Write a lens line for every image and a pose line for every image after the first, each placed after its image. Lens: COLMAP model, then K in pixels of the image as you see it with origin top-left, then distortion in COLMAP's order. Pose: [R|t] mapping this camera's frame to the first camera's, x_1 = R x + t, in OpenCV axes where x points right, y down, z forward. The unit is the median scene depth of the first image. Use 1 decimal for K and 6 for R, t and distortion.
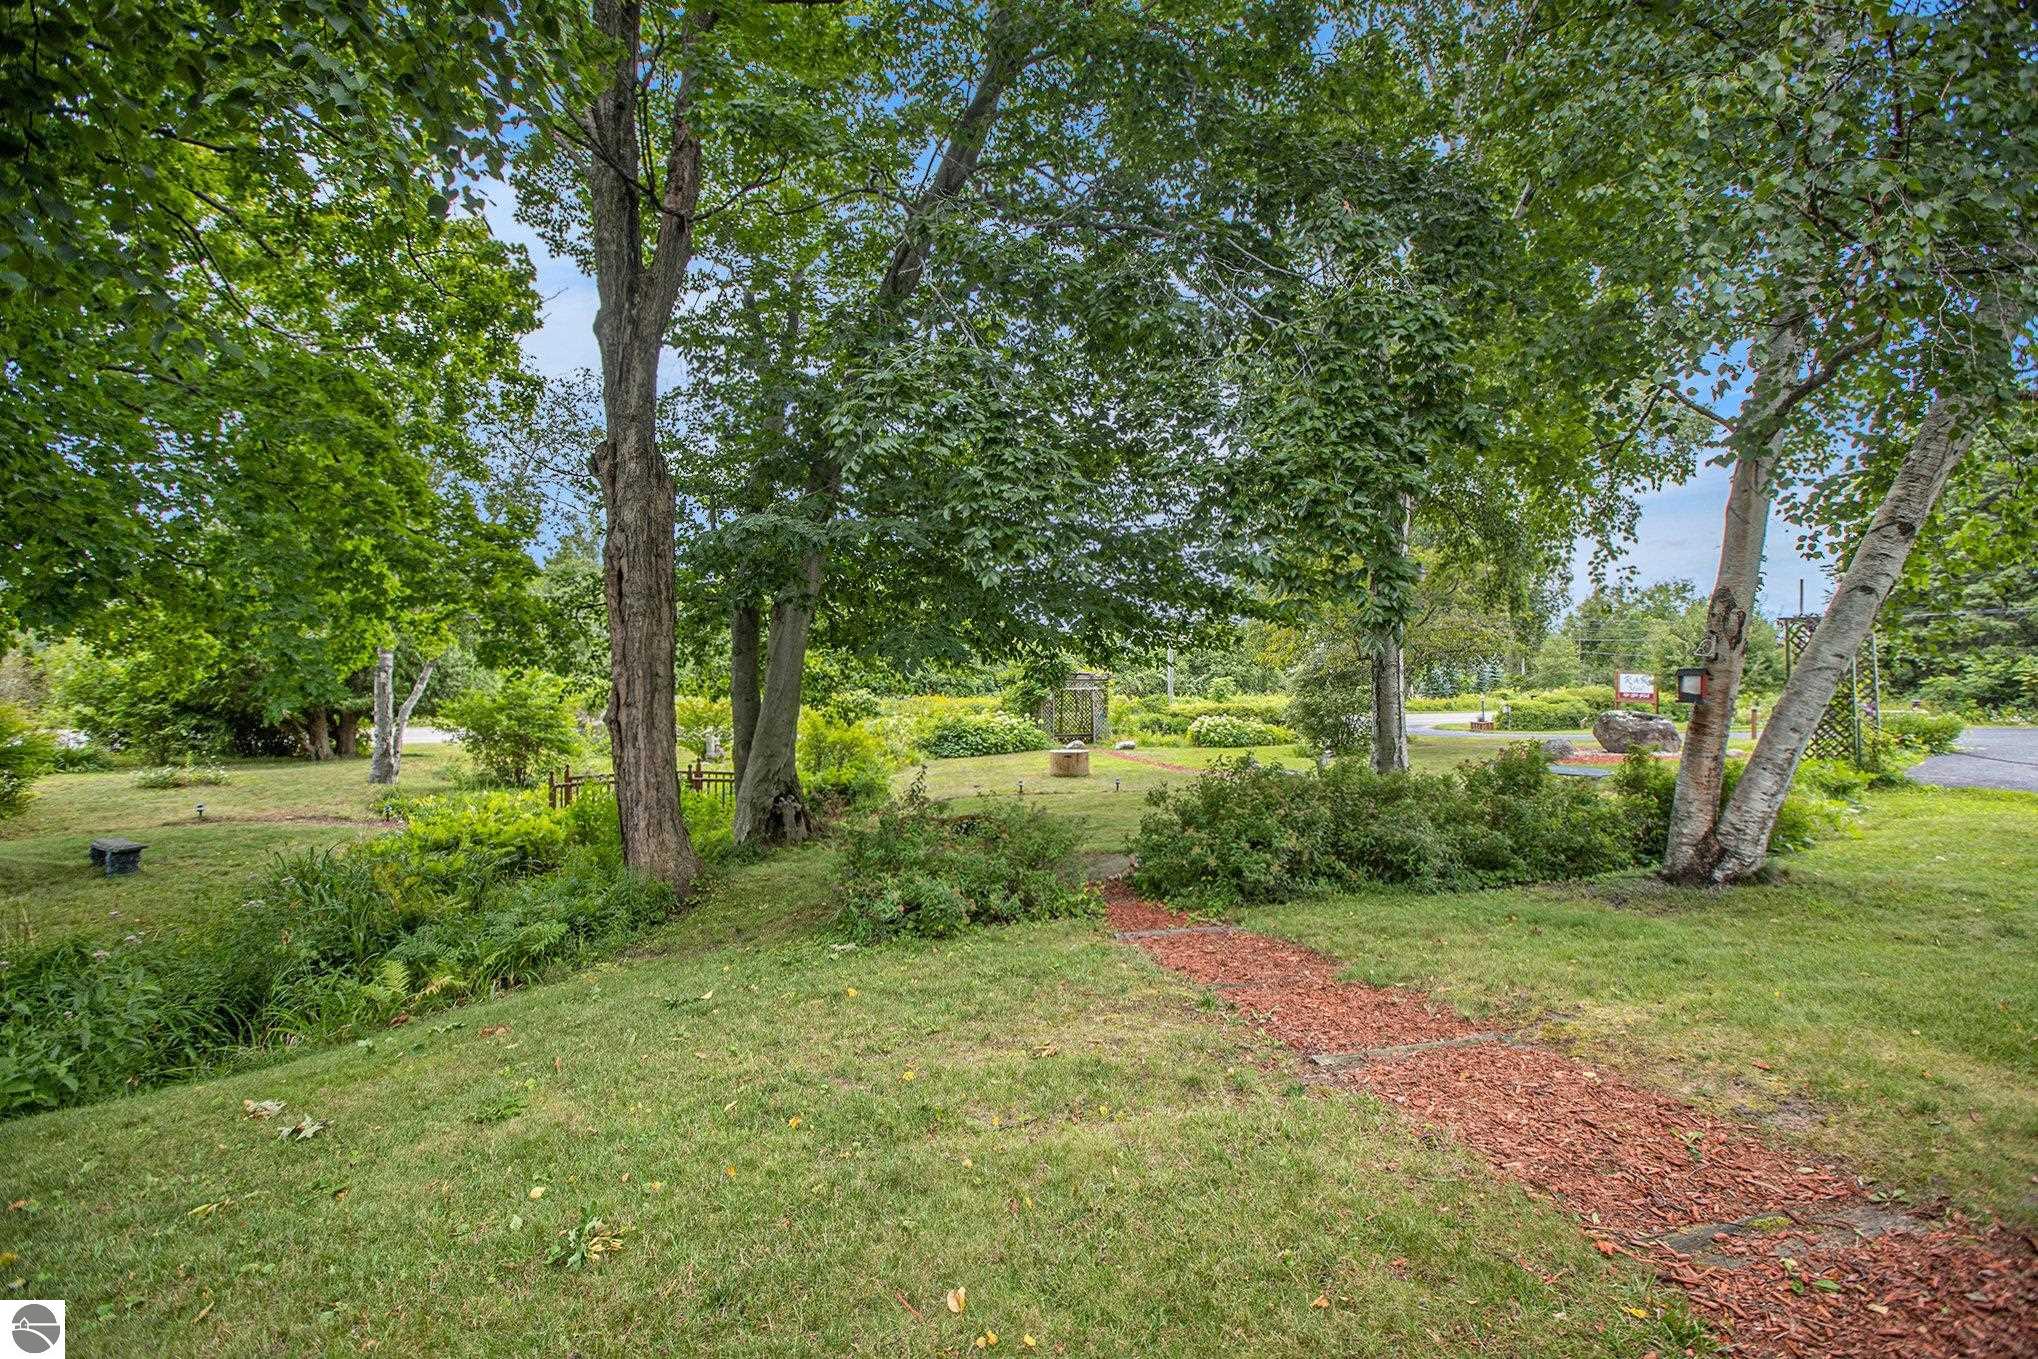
lens RADIAL K [[960.2, 0, 1026.8], [0, 960.2, 638.8], [0, 0, 1]] dist [0.002635, 0.002309]
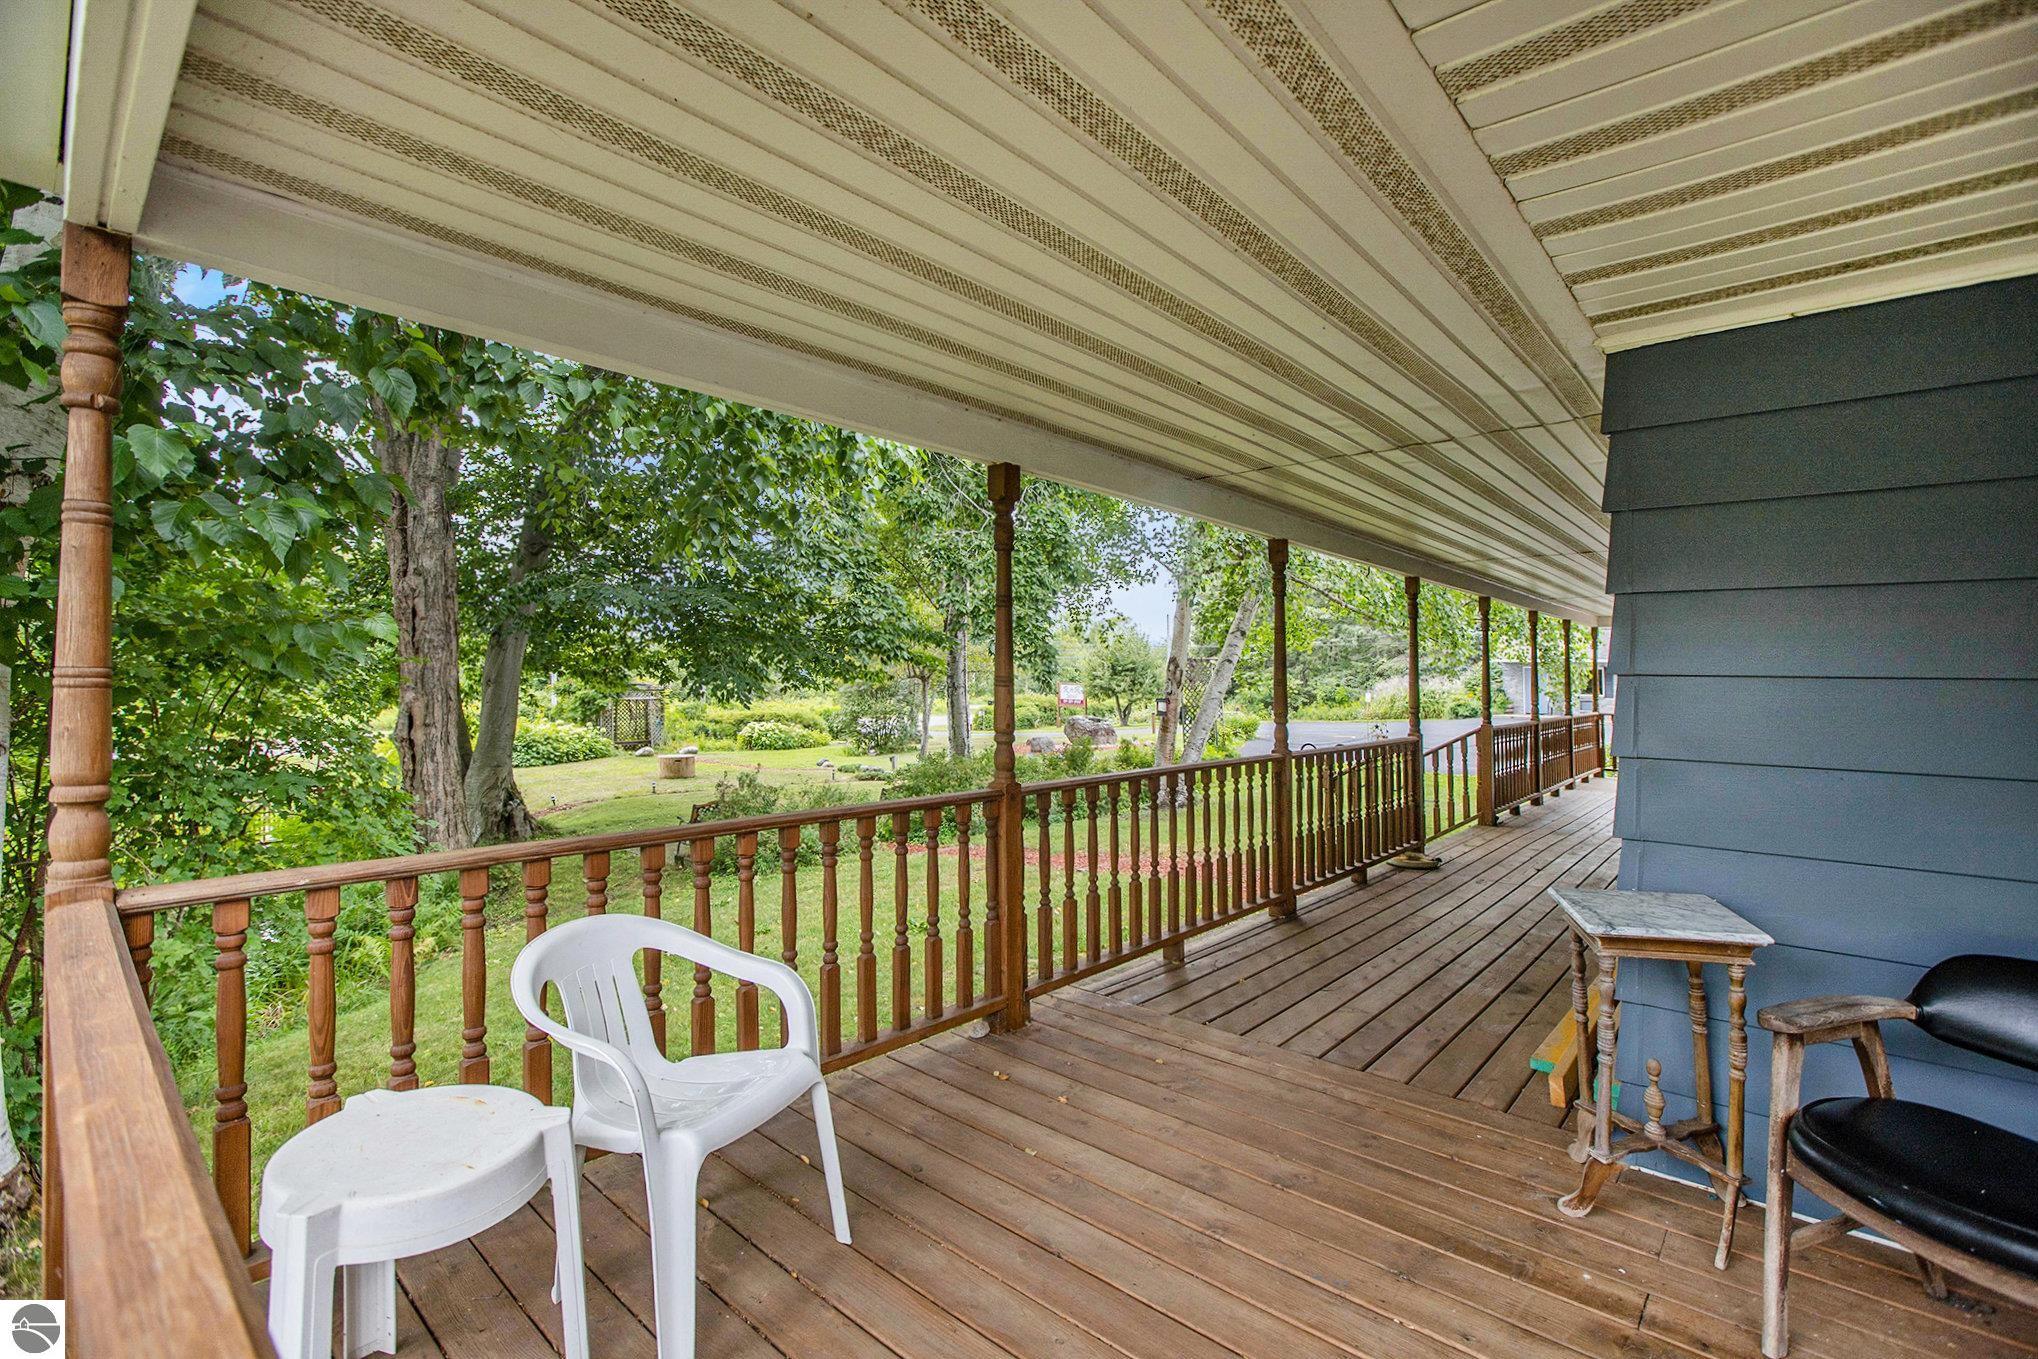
lens RADIAL K [[960.2, 0, 1026.8], [0, 960.2, 638.8], [0, 0, 1]] dist [0.002635, 0.002309]
pose [[0.854628, 0.028654, 0.518449, -0.135595], [-0.027412, 0.999574, -0.010058, -0.015098], [-0.518516, -0.005616, 0.855049, -0.129166]]
